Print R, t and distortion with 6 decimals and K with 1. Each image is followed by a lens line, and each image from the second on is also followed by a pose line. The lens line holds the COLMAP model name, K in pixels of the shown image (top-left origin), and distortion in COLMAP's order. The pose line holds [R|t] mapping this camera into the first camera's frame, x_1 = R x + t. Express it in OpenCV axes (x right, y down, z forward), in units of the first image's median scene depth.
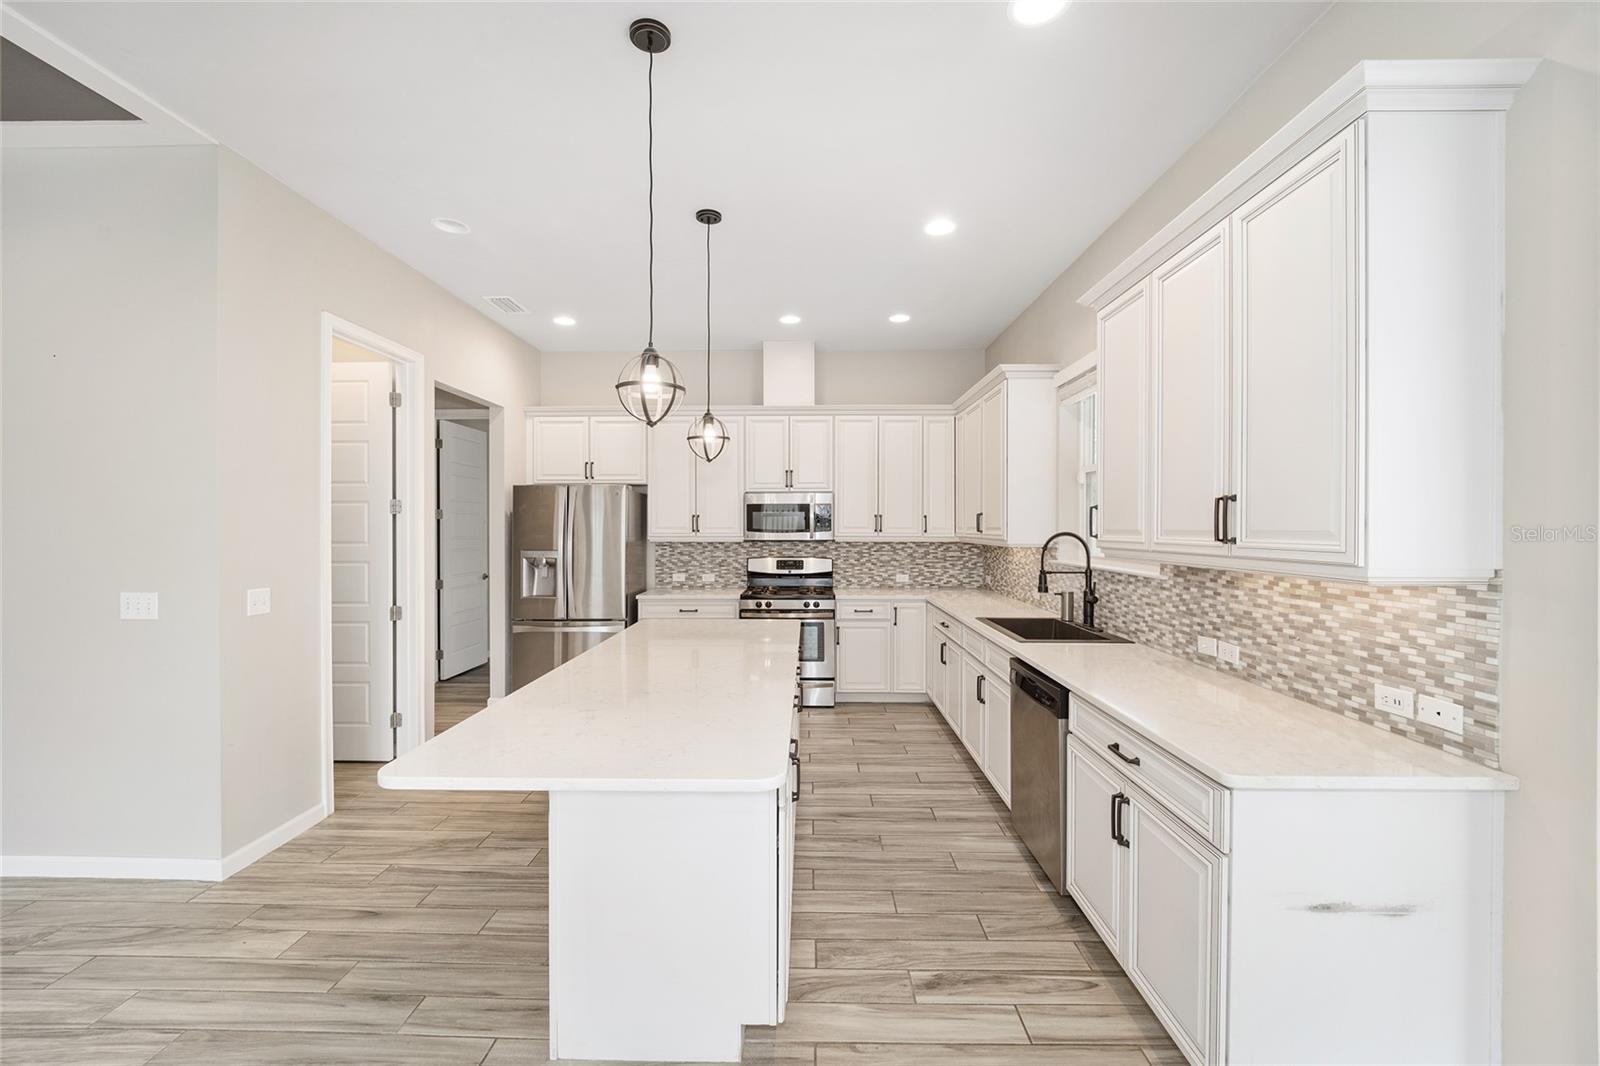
lens RADIAL K [[647.6, 0, 797.8], [0, 647.6, 531.8], [0, 0, 1]] dist [-0.002655, -0.001717]
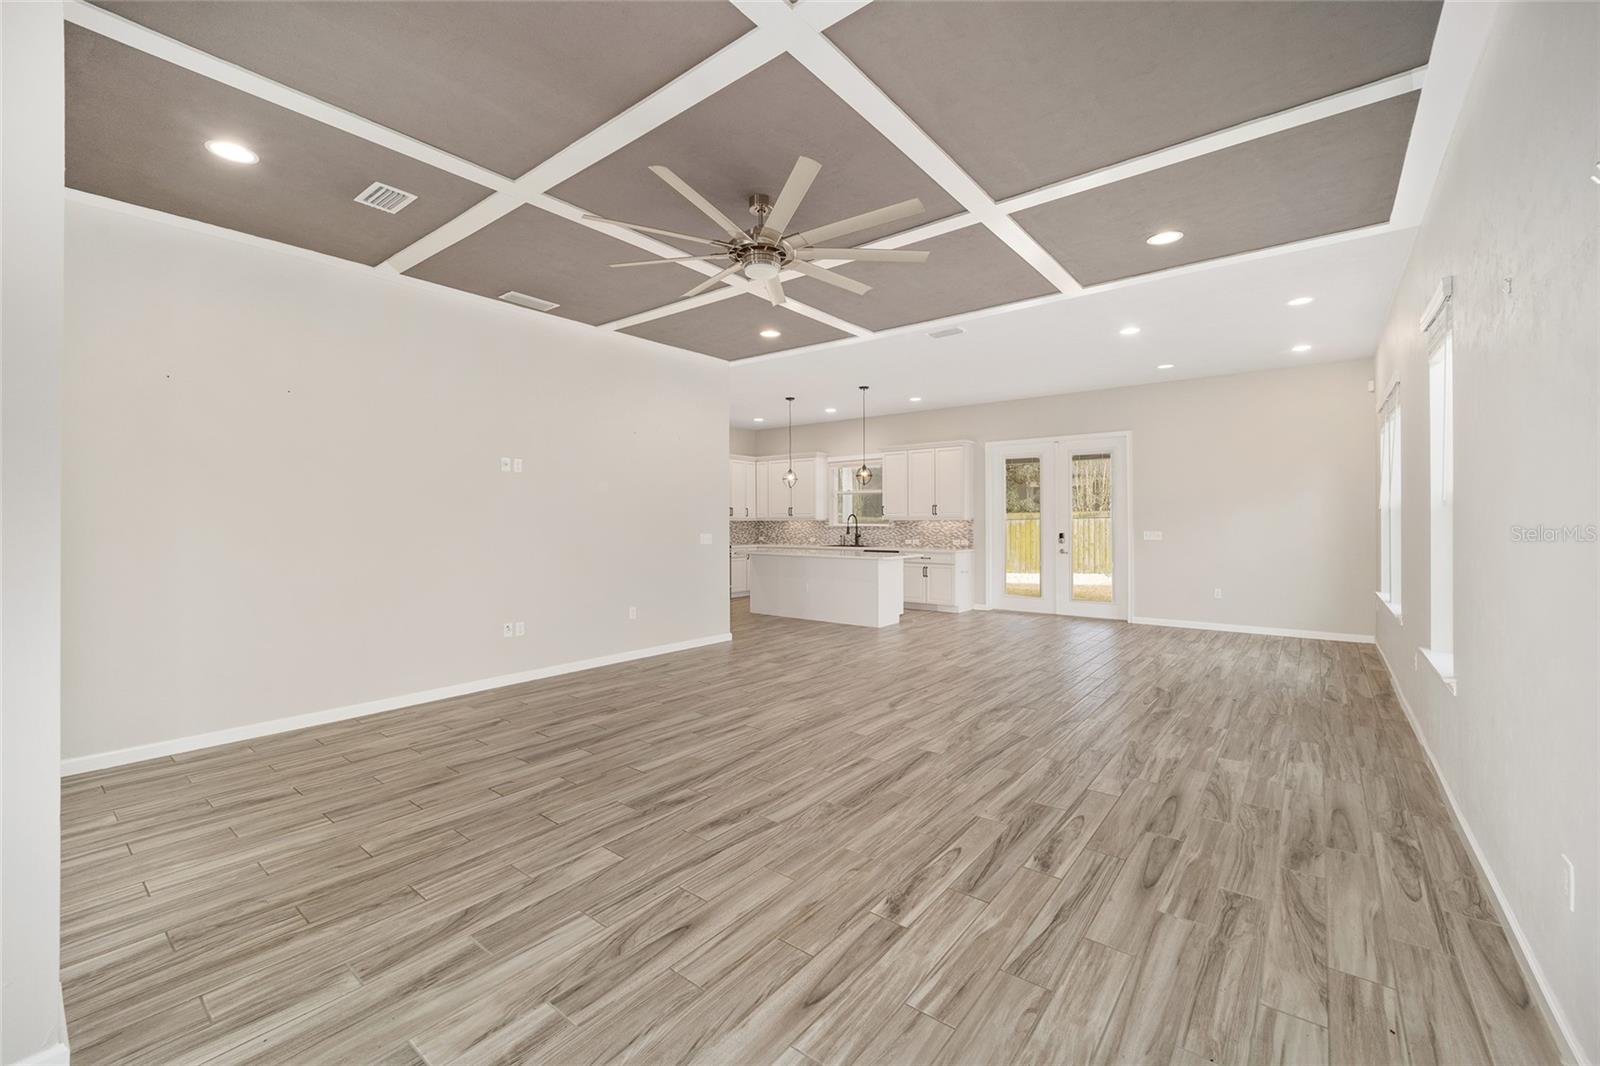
lens RADIAL K [[647.6, 0, 795.6], [0, 647.6, 521.3], [0, 0, 1]] dist [-0.002655, -0.001717]
pose [[0.613305, -0.001858, 0.789844, -2.742518], [0.009048, 0.999948, -0.004674, 0.057286], [-0.789794, 0.010013, 0.613290, -0.842085]]
